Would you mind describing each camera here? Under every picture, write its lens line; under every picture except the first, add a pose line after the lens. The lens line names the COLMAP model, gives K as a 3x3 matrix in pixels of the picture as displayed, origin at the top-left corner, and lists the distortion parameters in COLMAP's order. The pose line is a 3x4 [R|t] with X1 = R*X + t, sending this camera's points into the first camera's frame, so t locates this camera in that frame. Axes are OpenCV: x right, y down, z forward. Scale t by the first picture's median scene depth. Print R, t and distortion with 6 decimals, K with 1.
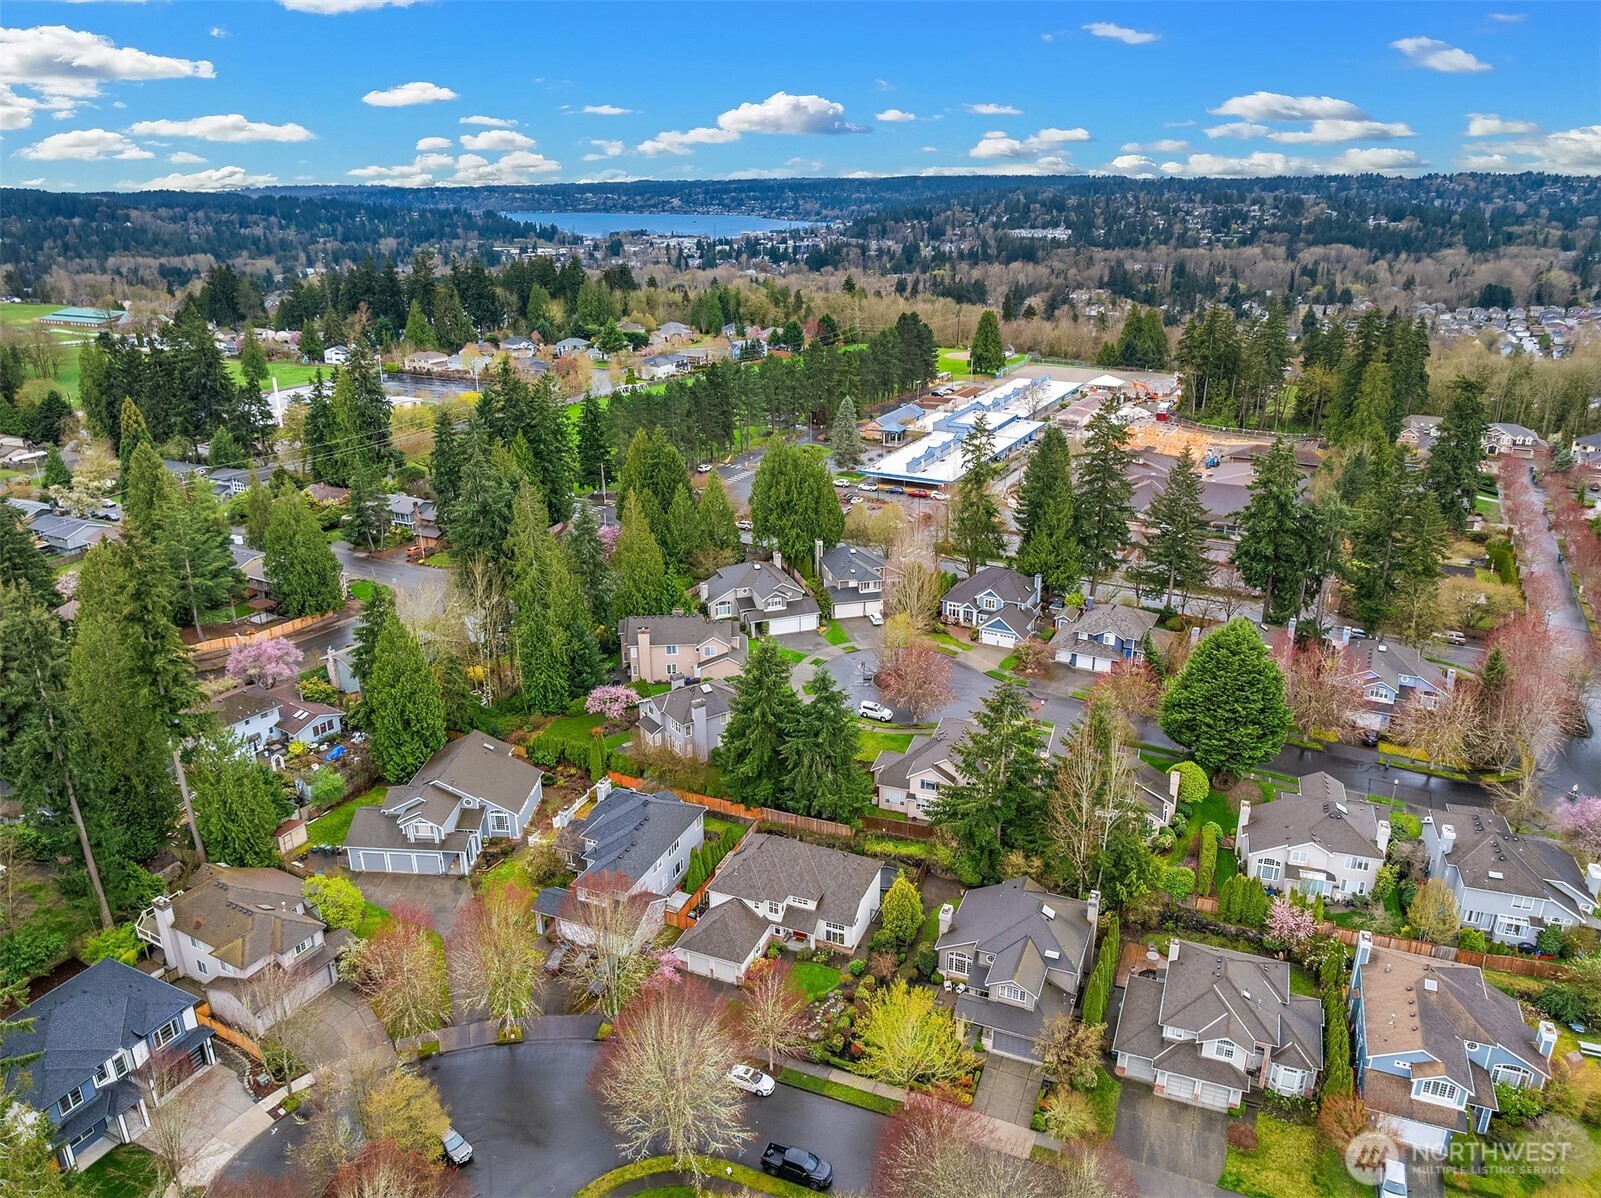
lens RADIAL K [[1105.5, 0, 800.5], [0, 1105.5, 599.0], [0, 0, 1]] dist [-0.038693, -0.004029]
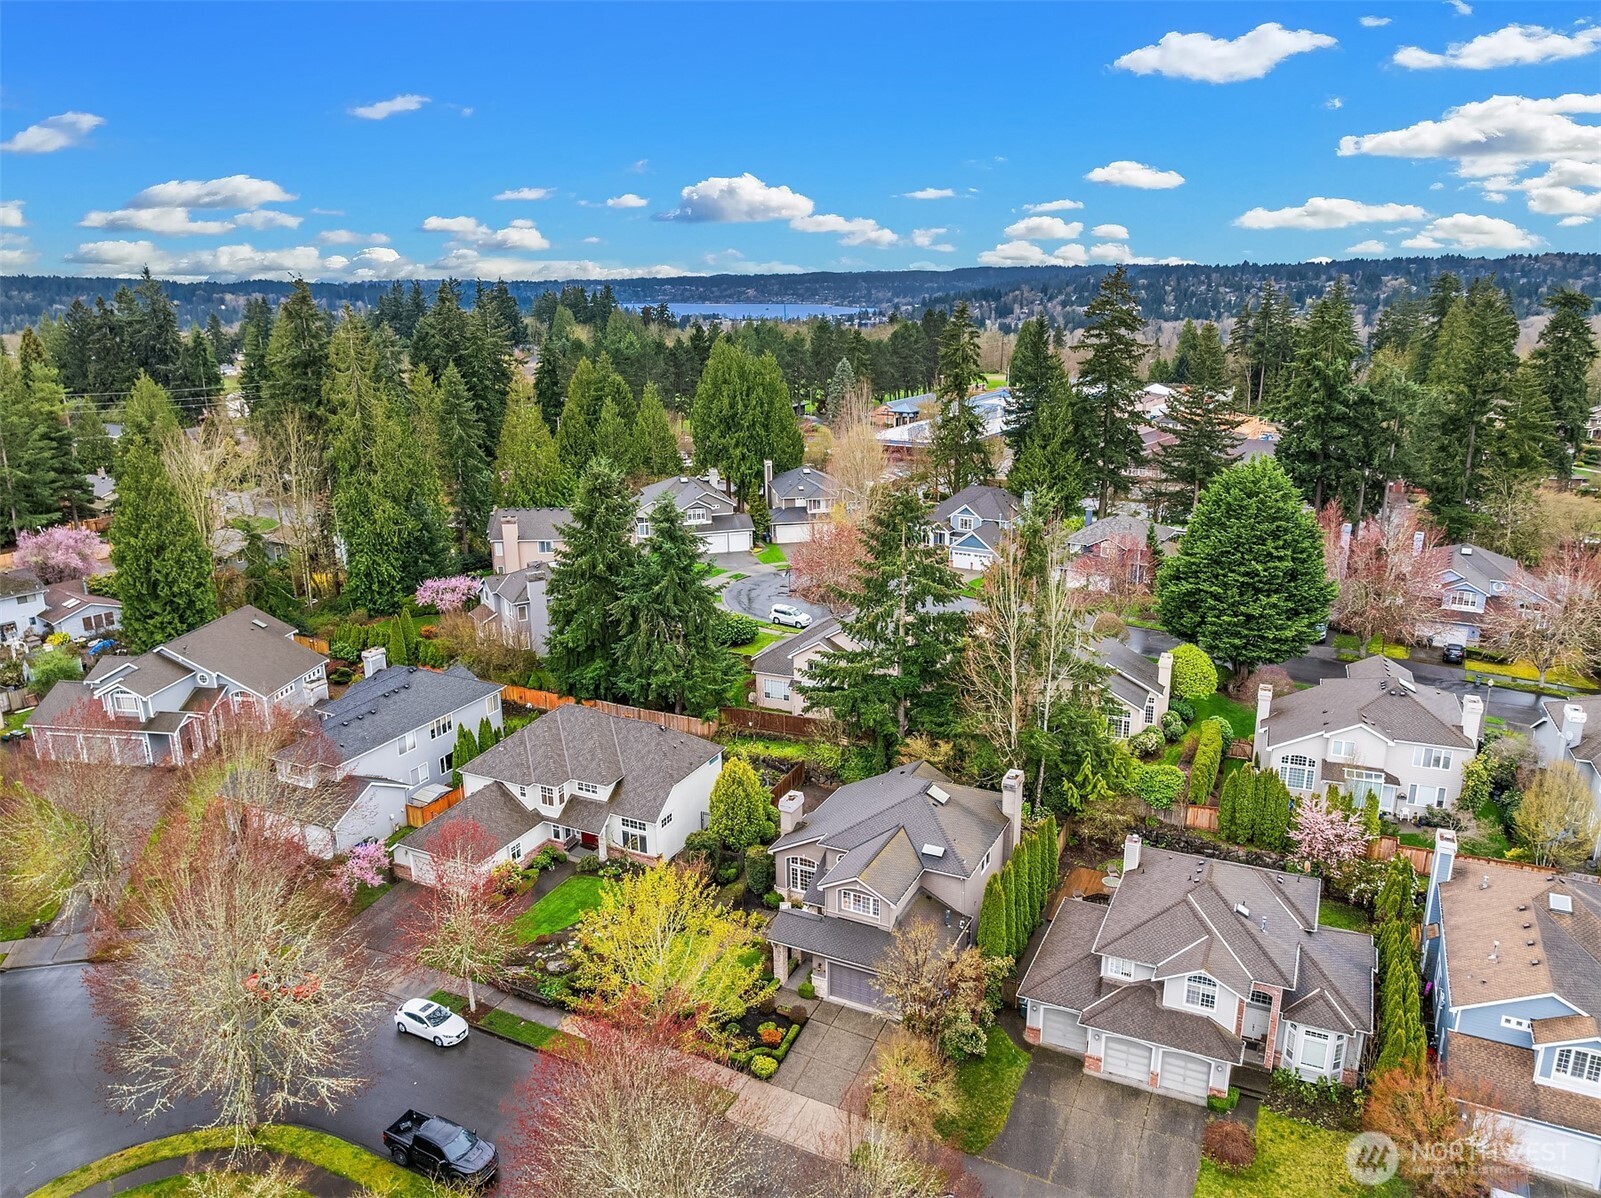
lens RADIAL K [[1109.1, 0, 800.5], [0, 1109.1, 599.0], [0, 0, 1]] dist [-0.042486, 0.005572]
pose [[0.997866, 0.011442, -0.064290, 0.169996], [-0.016409, 0.996875, -0.077271, 0.203356], [0.063205, 0.078161, 0.994935, 0.310884]]
